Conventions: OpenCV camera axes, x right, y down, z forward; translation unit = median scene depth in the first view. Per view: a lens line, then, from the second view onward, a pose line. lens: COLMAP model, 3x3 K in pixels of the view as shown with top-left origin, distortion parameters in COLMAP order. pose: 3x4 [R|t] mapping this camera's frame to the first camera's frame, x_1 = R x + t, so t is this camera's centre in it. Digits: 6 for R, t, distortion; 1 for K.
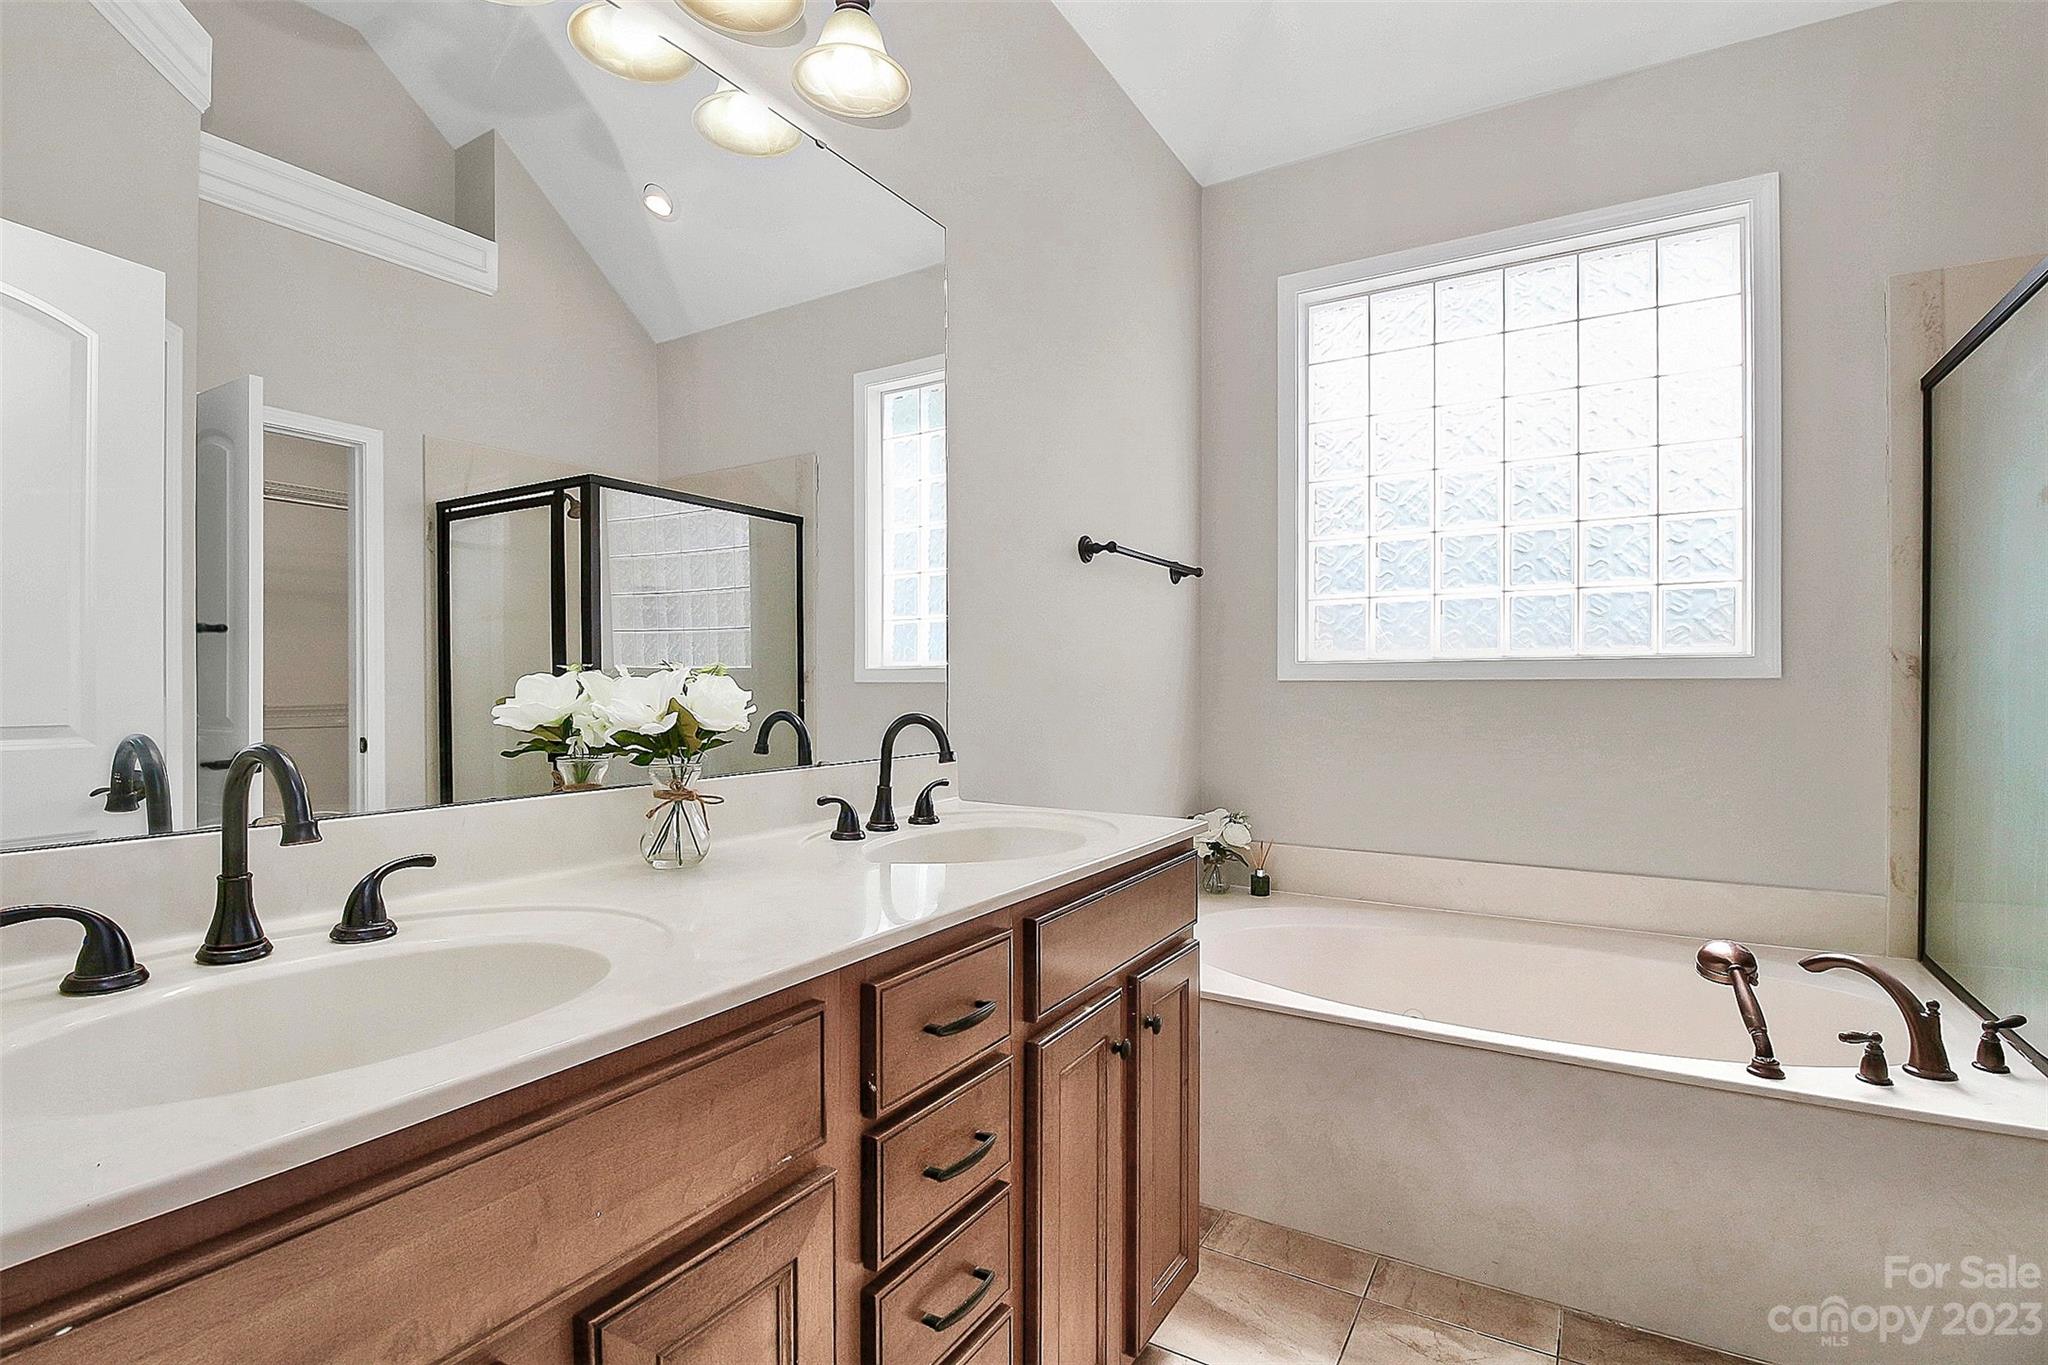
lens RADIAL K [[990.8, 0, 1021.0], [0, 990.8, 685.6], [0, 0, 1]] dist [-0.004112, -0.007262]
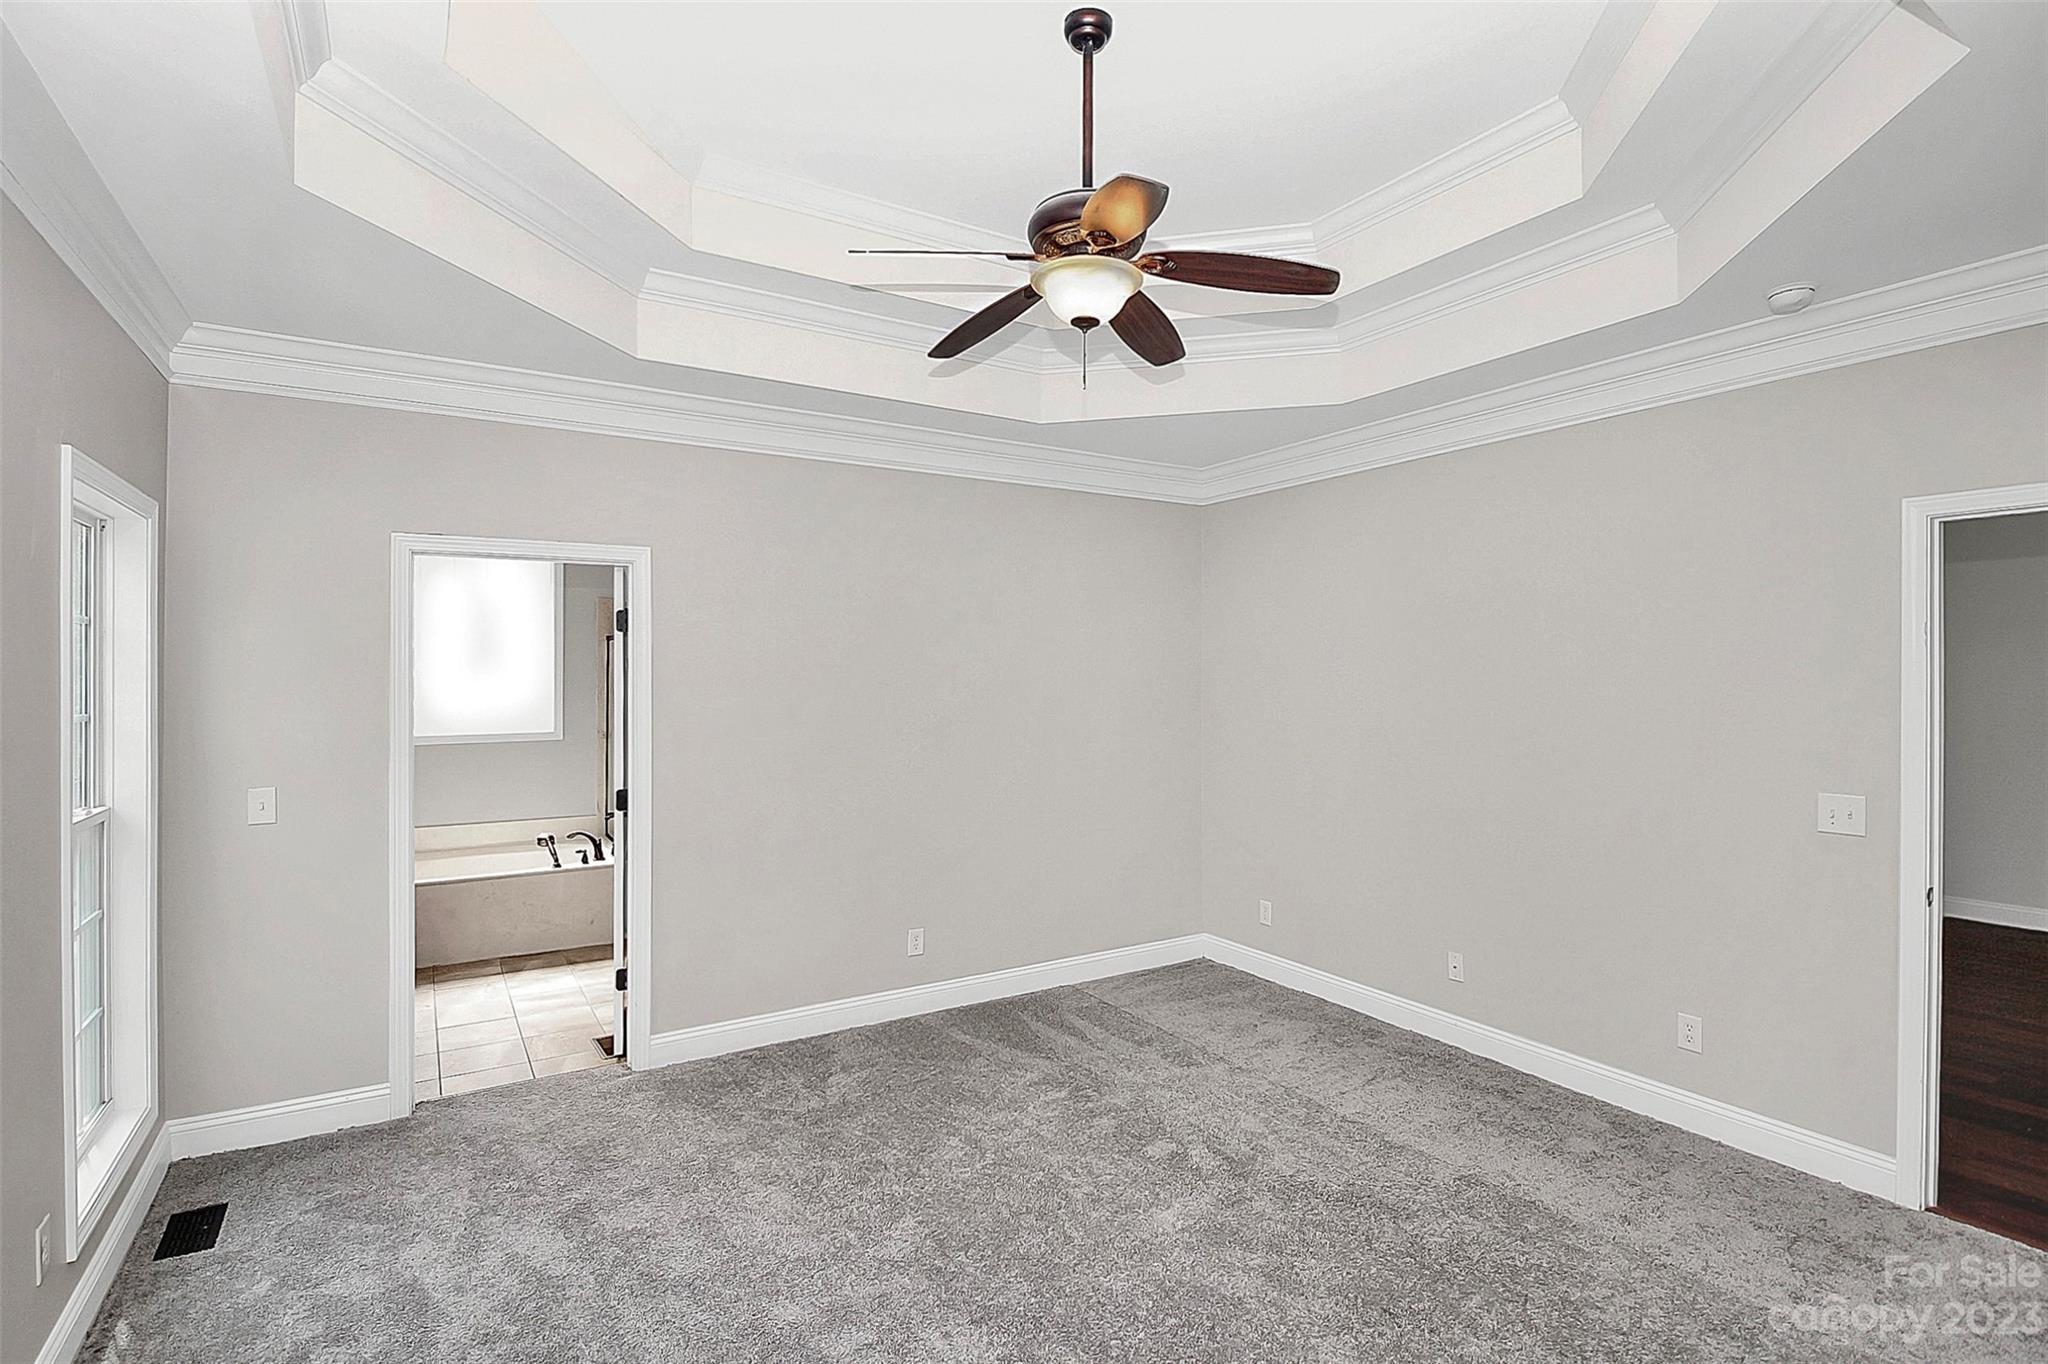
lens RADIAL K [[990.8, 0, 1029.5], [0, 990.8, 677.1], [0, 0, 1]] dist [-0.004112, -0.007262]
pose [[0.467604, -0.001582, 0.883937, -1.487677], [0.004240, 0.999991, -0.000453, -0.253869], [-0.883928, 0.003960, 0.467607, -2.024953]]
